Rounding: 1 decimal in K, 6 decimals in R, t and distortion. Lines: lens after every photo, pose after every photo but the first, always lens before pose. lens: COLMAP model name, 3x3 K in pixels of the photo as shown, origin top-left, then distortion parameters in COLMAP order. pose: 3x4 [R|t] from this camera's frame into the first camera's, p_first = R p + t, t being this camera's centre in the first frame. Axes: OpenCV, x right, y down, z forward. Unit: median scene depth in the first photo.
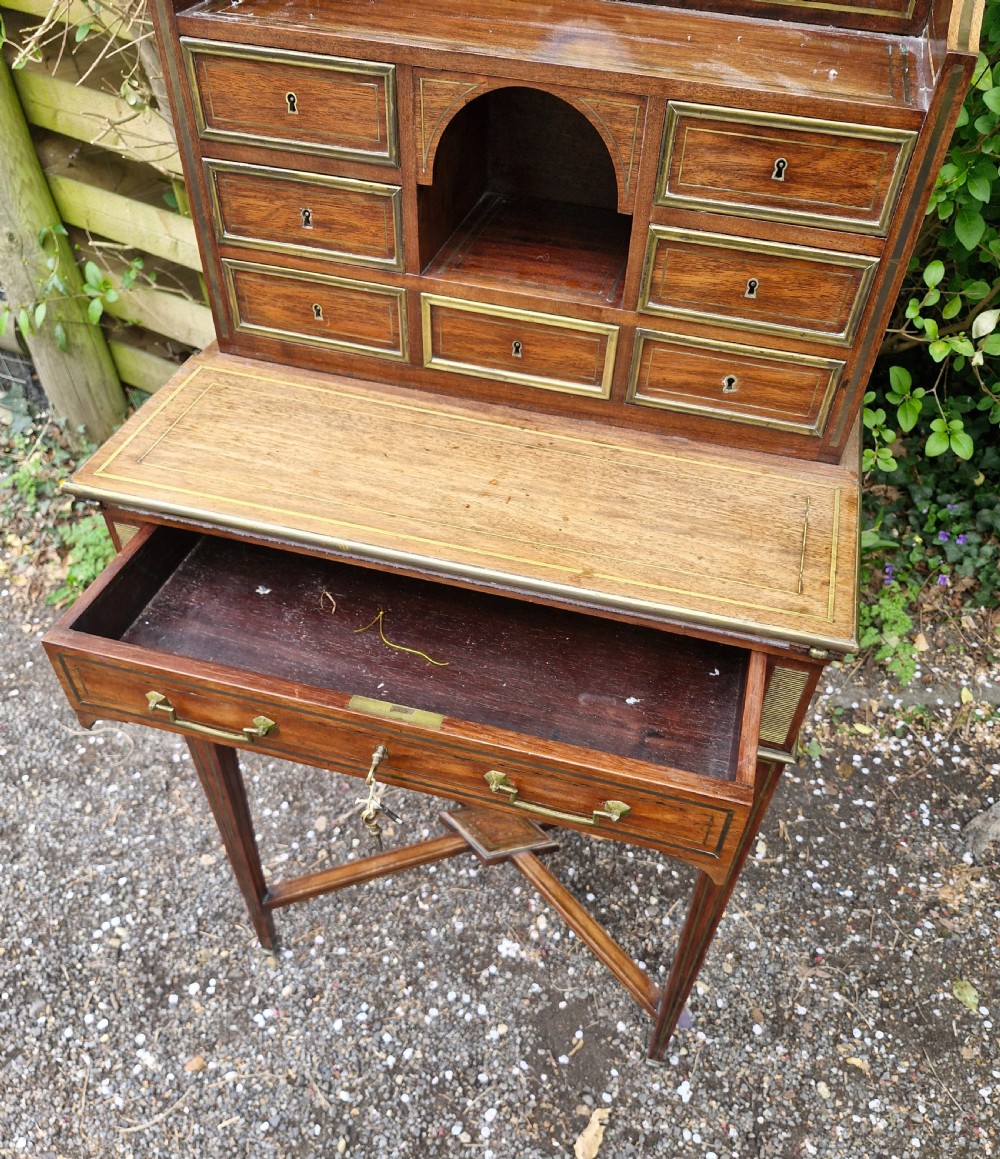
lens RADIAL K [[927.6, 0, 516.6], [0, 927.6, 672.4], [0, 0, 1]] dist [0.110635, -0.179937]
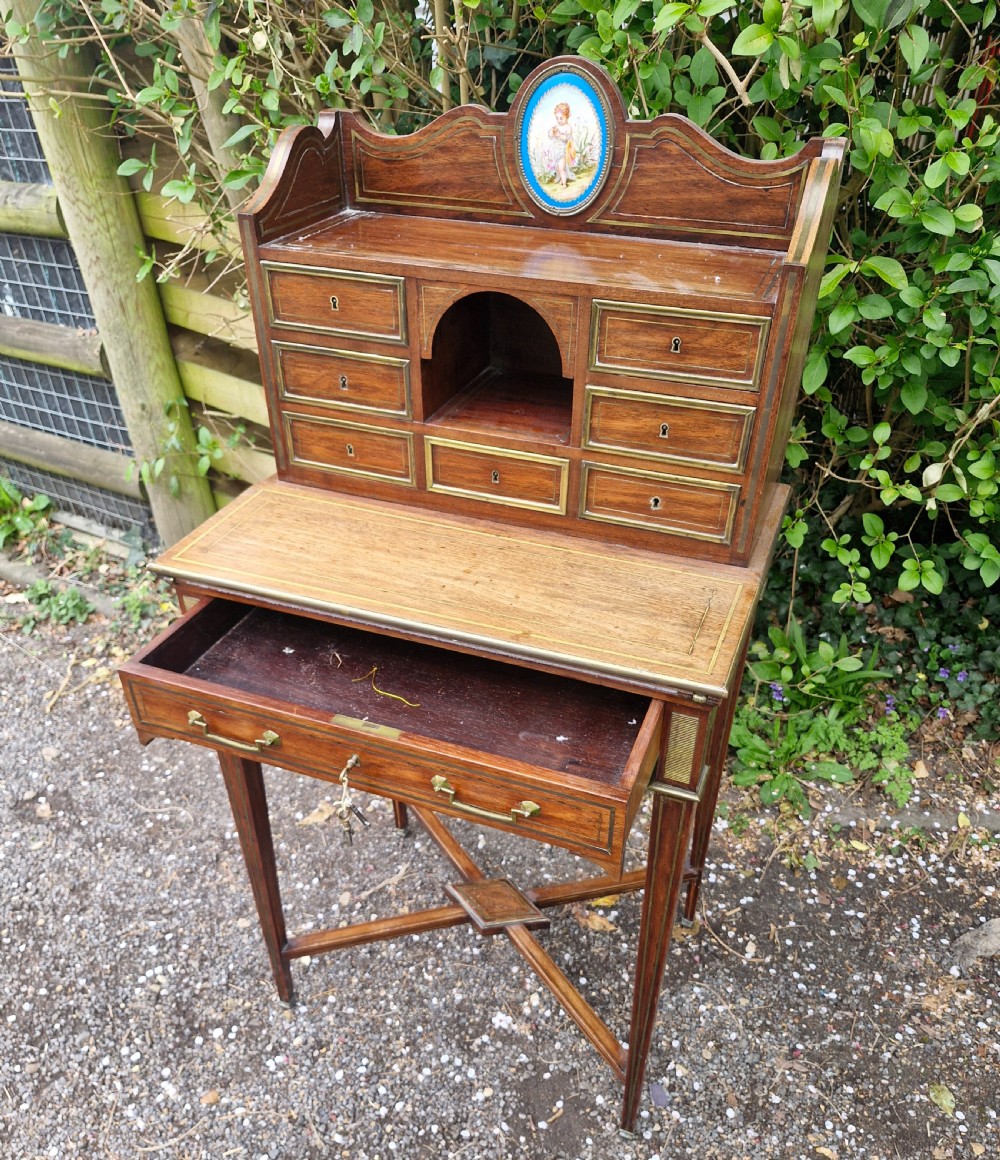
lens RADIAL K [[927.9, 0, 495.4], [0, 927.9, 670.7], [0, 0, 1]] dist [0.093025, -0.139955]
pose [[0.993413, 0.034007, -0.109422, 0.092348], [-0.052437, 0.984006, -0.170245, 0.085955], [0.101882, 0.174862, 0.979308, -0.134522]]
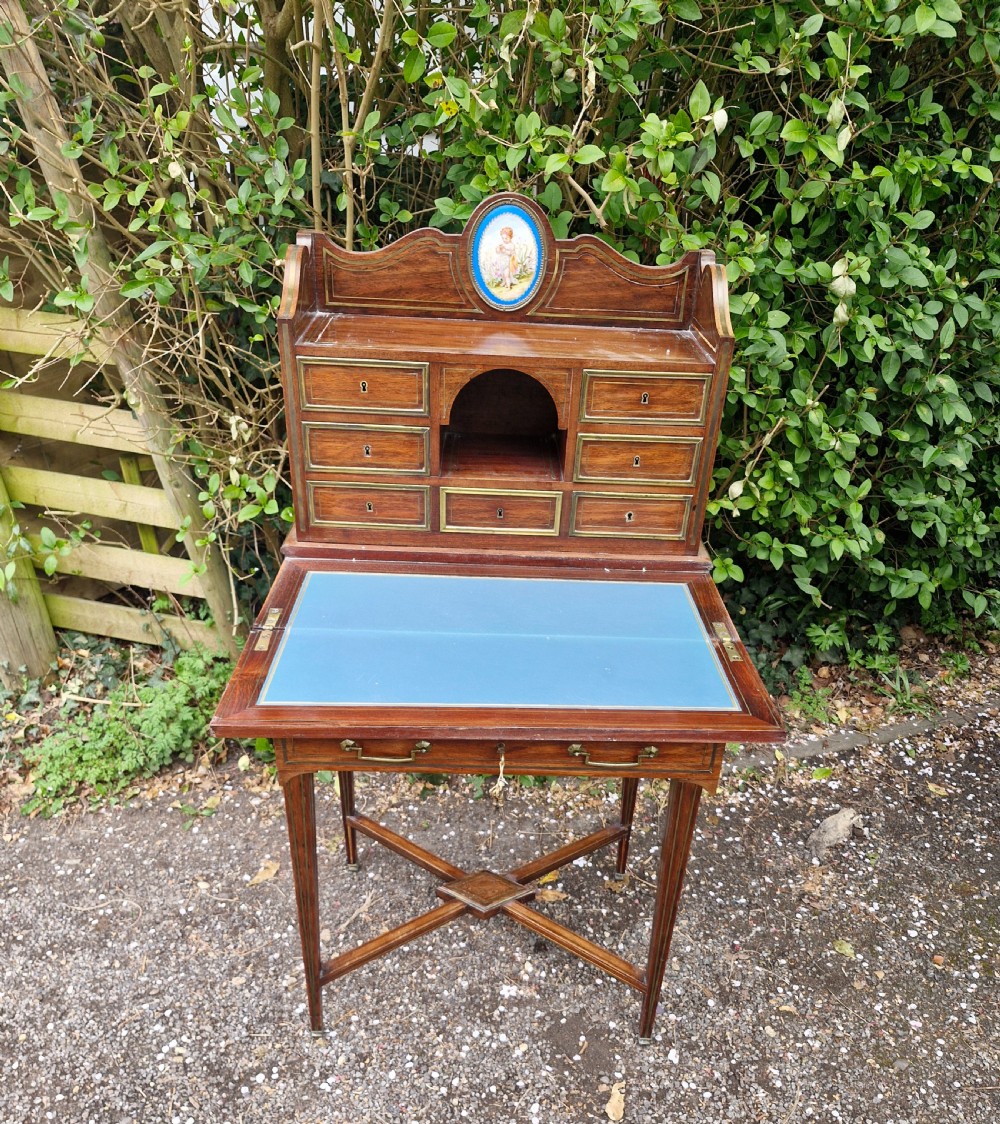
lens RADIAL K [[925.3, 0, 498.9], [0, 925.3, 679.7], [0, 0, 1]] dist [0.102906, -0.152138]
pose [[0.964002, -0.143366, 0.223936, -0.248443], [0.192890, 0.956733, -0.217844, 0.175014], [-0.183015, 0.253197, 0.949946, -0.284668]]
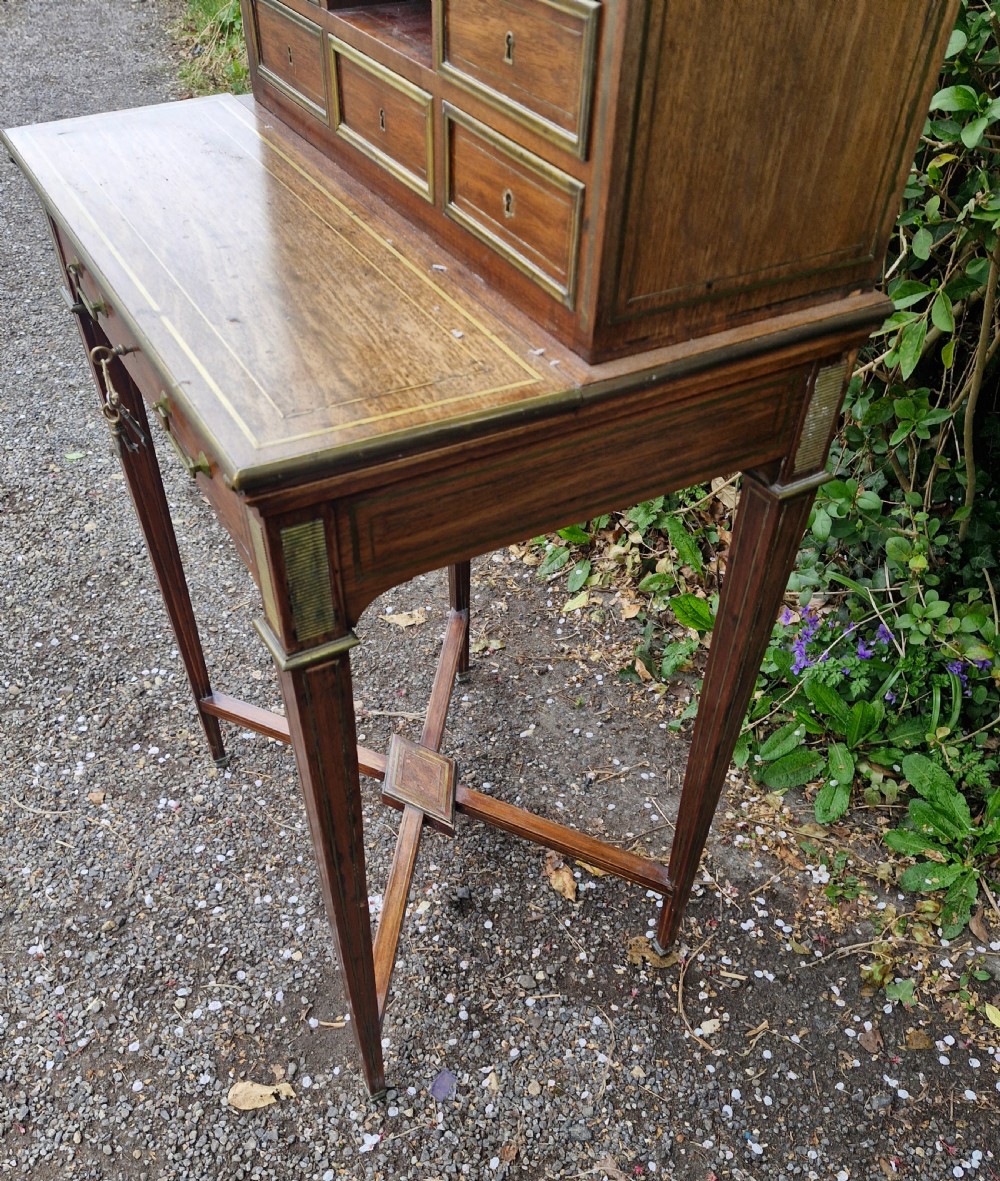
lens RADIAL K [[984.7, 0, 478.0], [0, 984.7, 725.7], [0, 0, 1]] dist [0.139361, -0.226208]
pose [[0.691026, 0.501881, -0.520191, 0.486728], [-0.510932, 0.848206, 0.139624, -0.034134], [0.511304, 0.169298, 0.842559, 0.232268]]
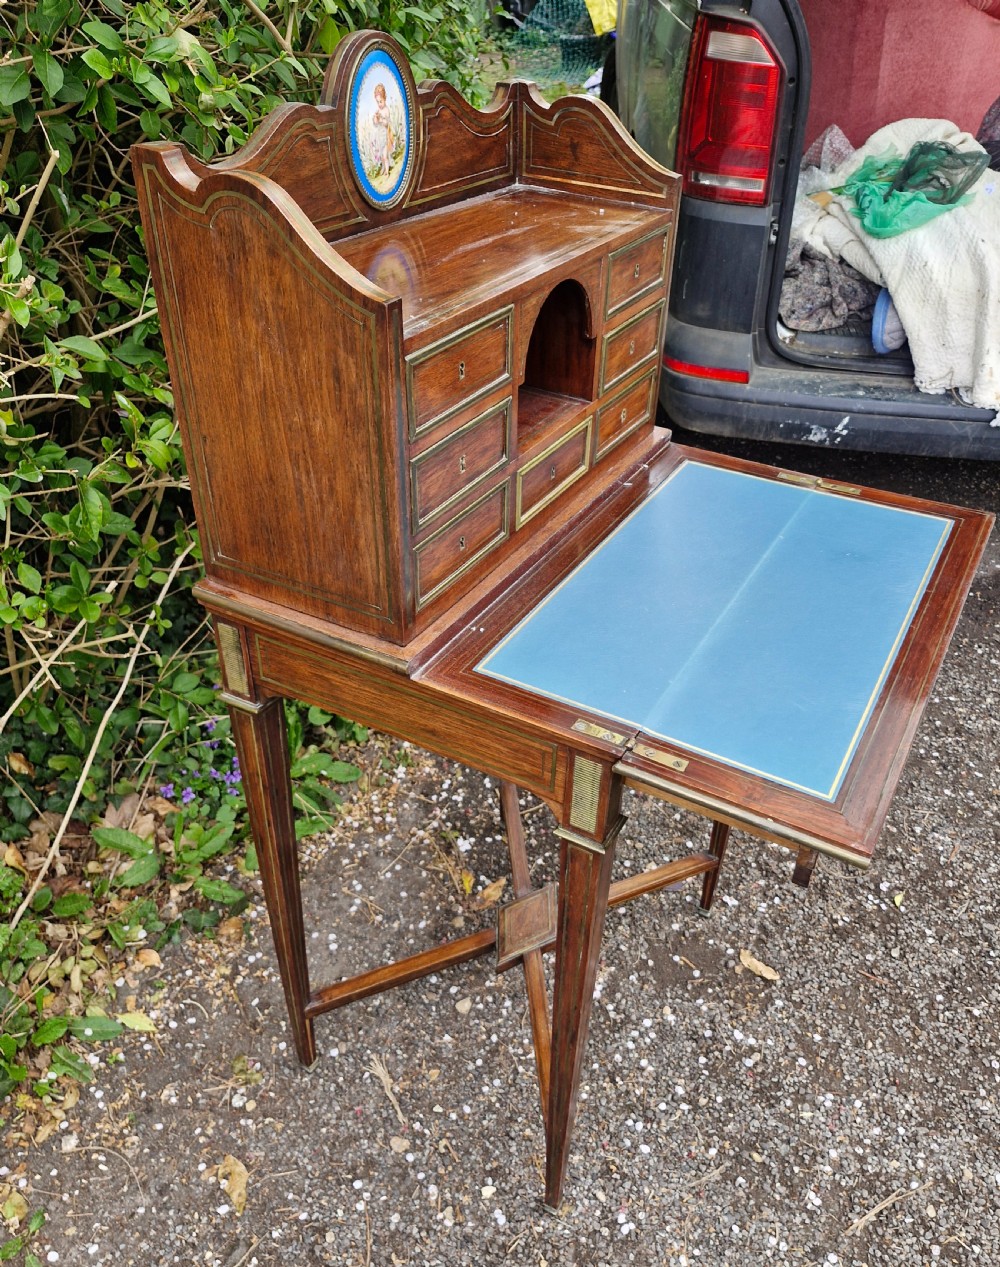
lens RADIAL K [[1015.6, 0, 552.6], [0, 1015.6, 673.7], [0, 0, 1]] dist [0.129532, -0.214880]
pose [[0.214759, -0.604568, 0.767057, -0.731103], [0.679536, 0.656606, 0.327260, -0.374532], [-0.701505, 0.450961, 0.551838, 0.229009]]
